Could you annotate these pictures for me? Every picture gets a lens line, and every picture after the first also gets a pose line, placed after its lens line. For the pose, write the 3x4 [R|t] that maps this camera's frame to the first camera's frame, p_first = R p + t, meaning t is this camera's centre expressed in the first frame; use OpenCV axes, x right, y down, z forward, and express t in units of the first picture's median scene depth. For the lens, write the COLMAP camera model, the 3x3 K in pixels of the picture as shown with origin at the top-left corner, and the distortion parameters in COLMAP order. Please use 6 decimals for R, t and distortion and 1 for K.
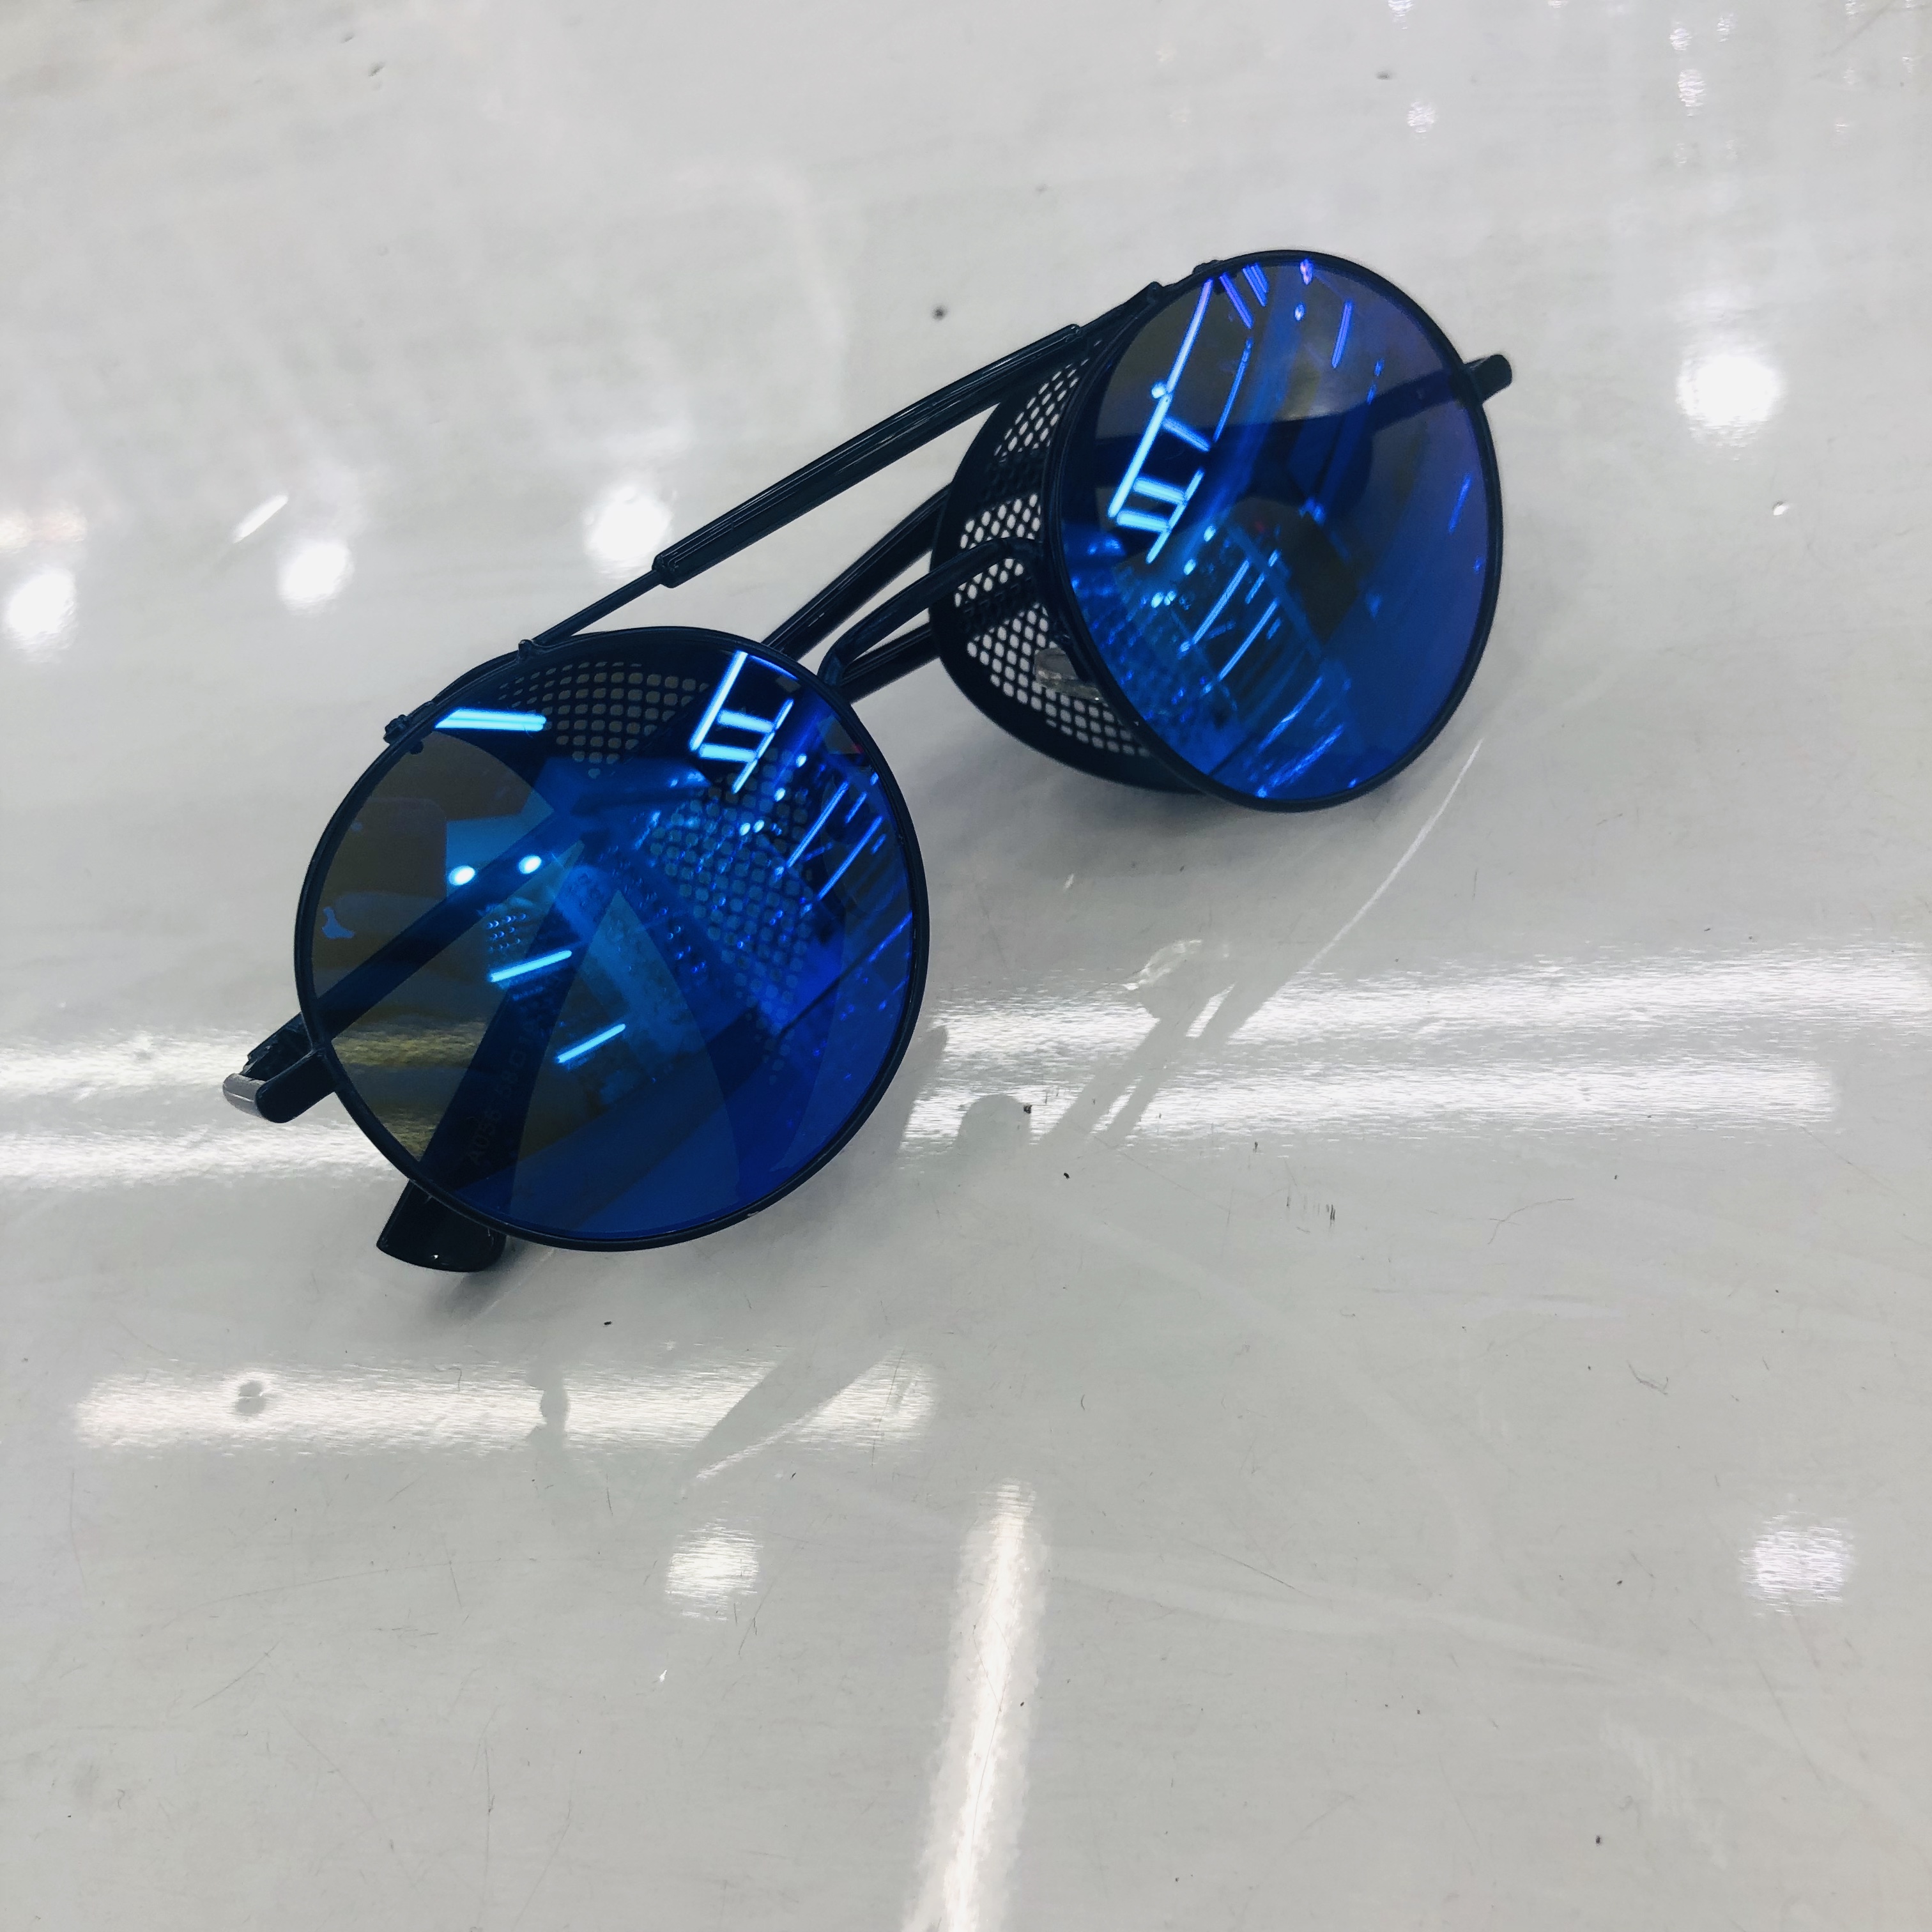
lens RADIAL K [[2276.8, 0, 966.0], [0, 2276.8, 966.0], [0, 0, 1]] dist [-0.005406, -0.010524]
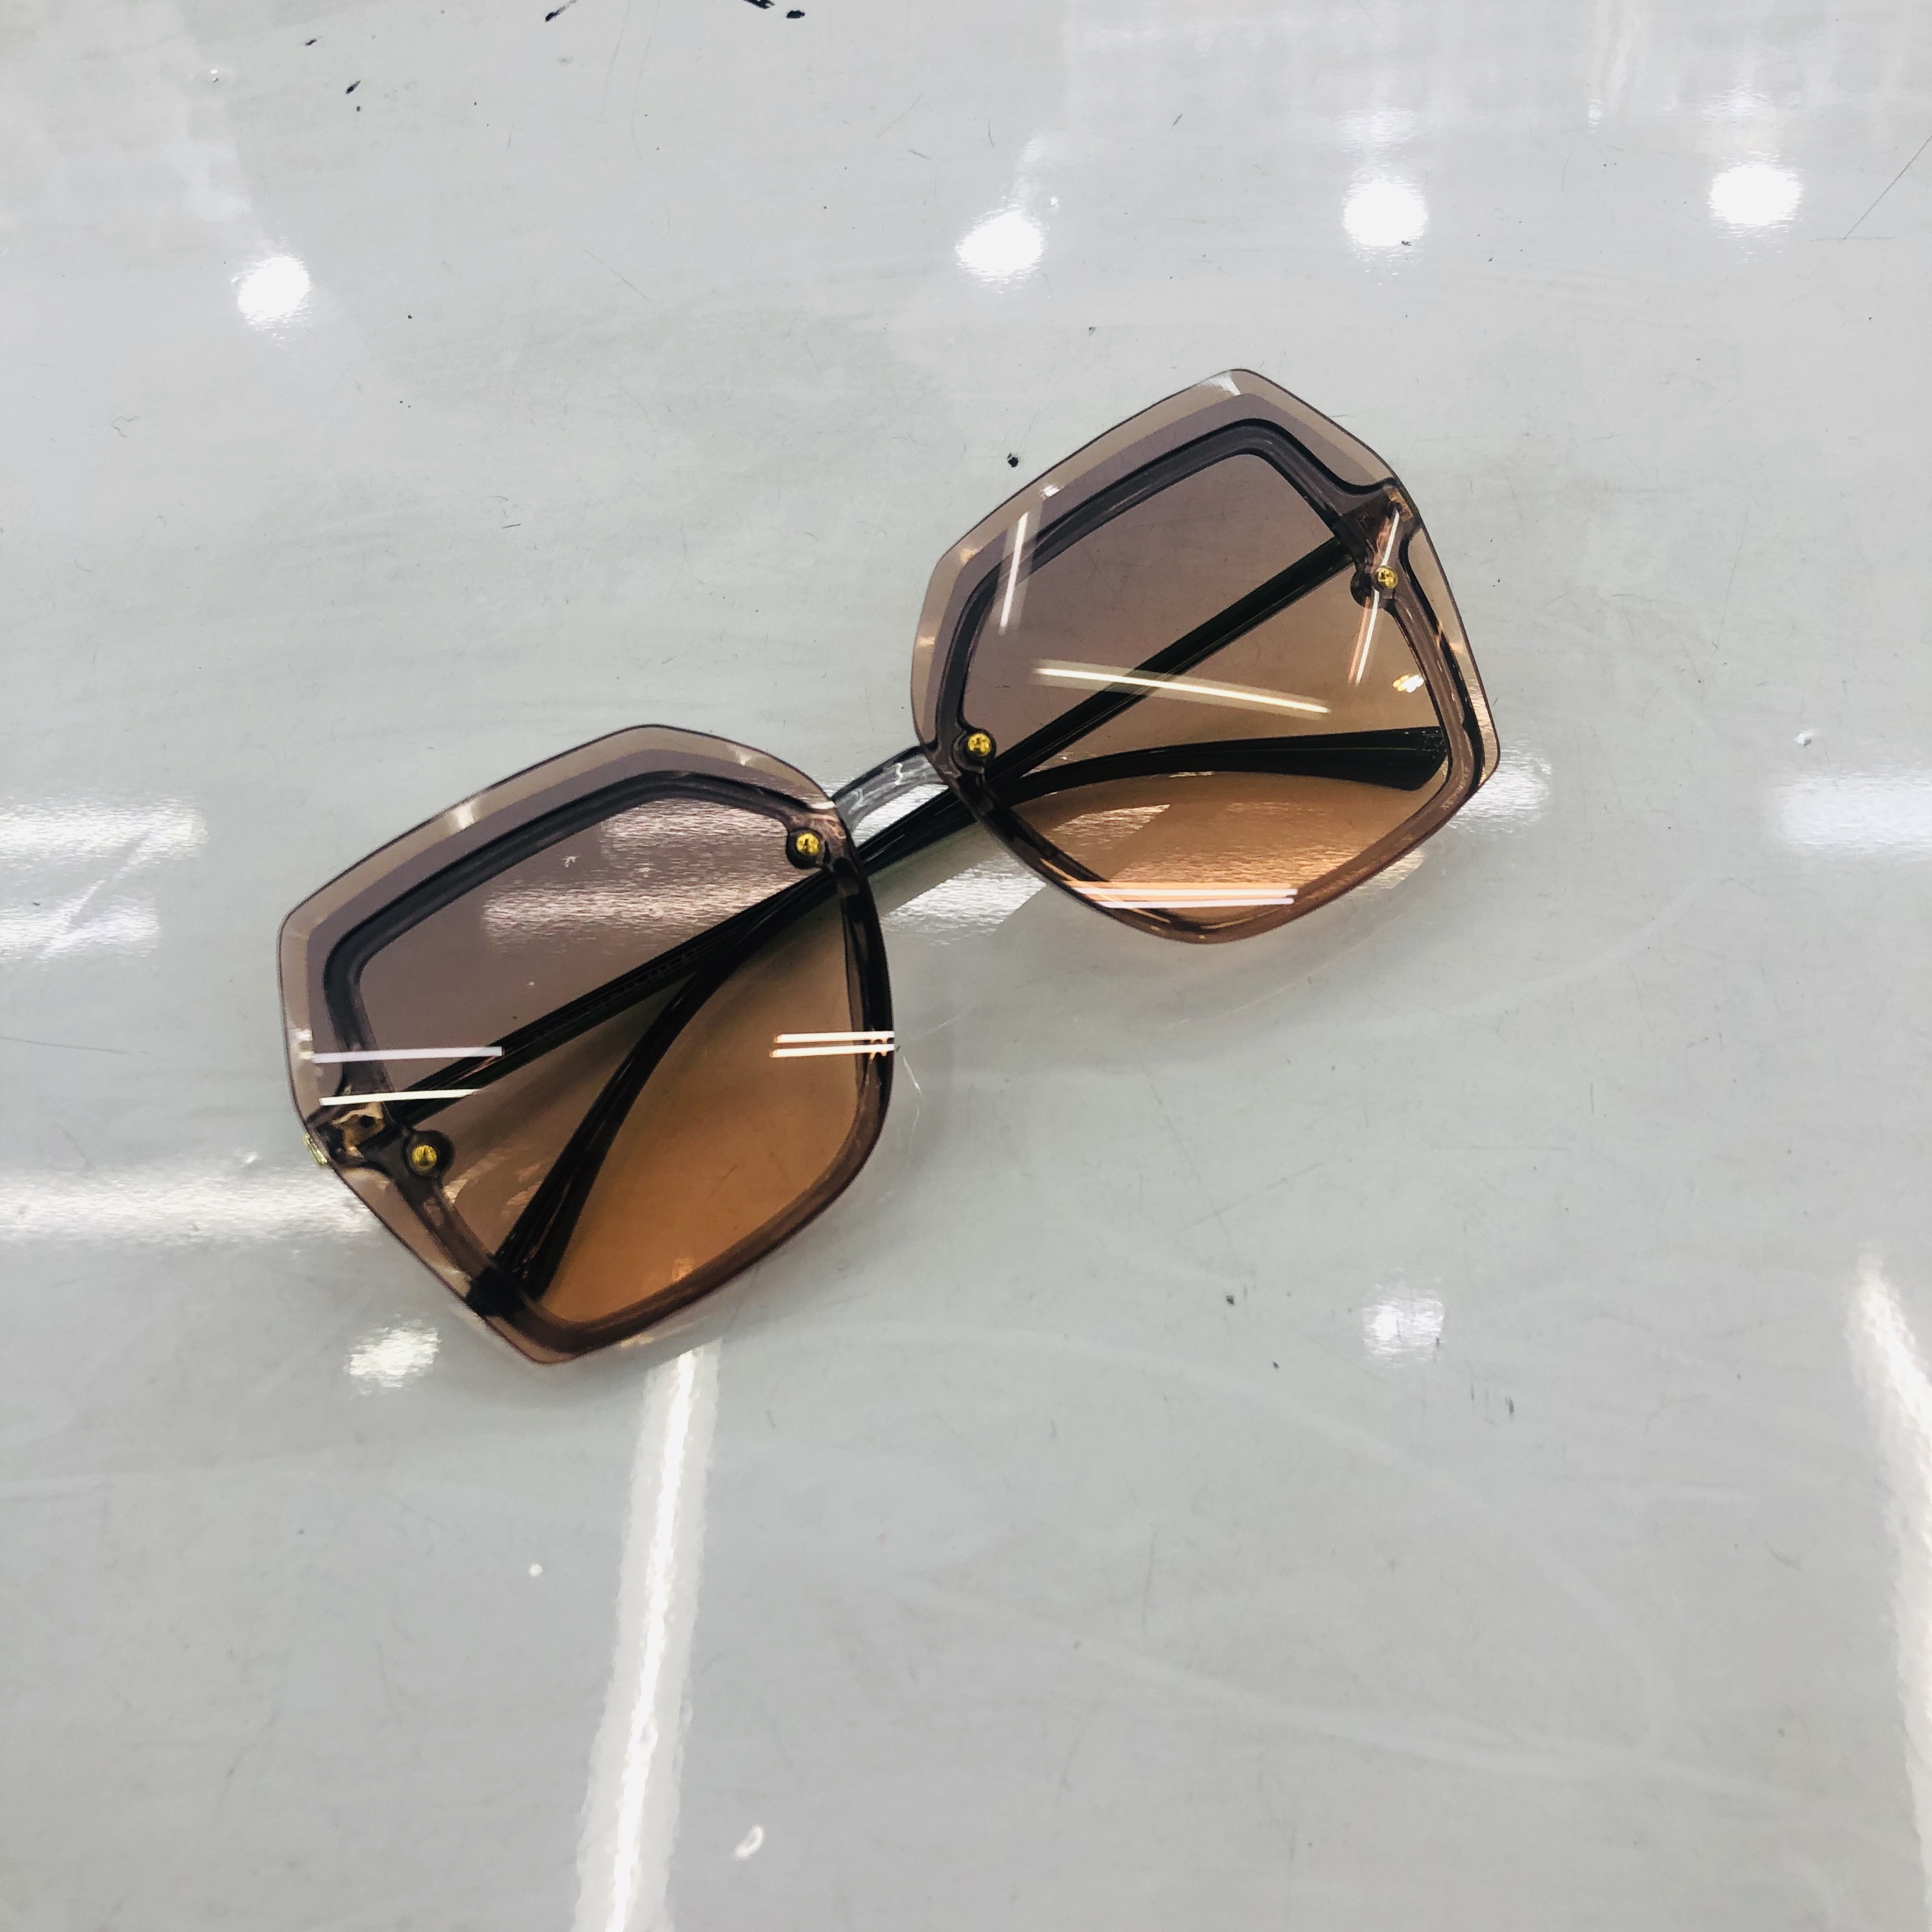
lens RADIAL K [[2270.2, 0, 973.9], [0, 2270.2, 965.4], [0, 0, 1]] dist [0.013625, -0.047518]
pose [[0.982109, -0.003886, 0.188276, -0.327376], [-0.017983, 0.993283, 0.114304, -0.243678], [-0.187455, -0.115644, 0.975442, -0.092600]]
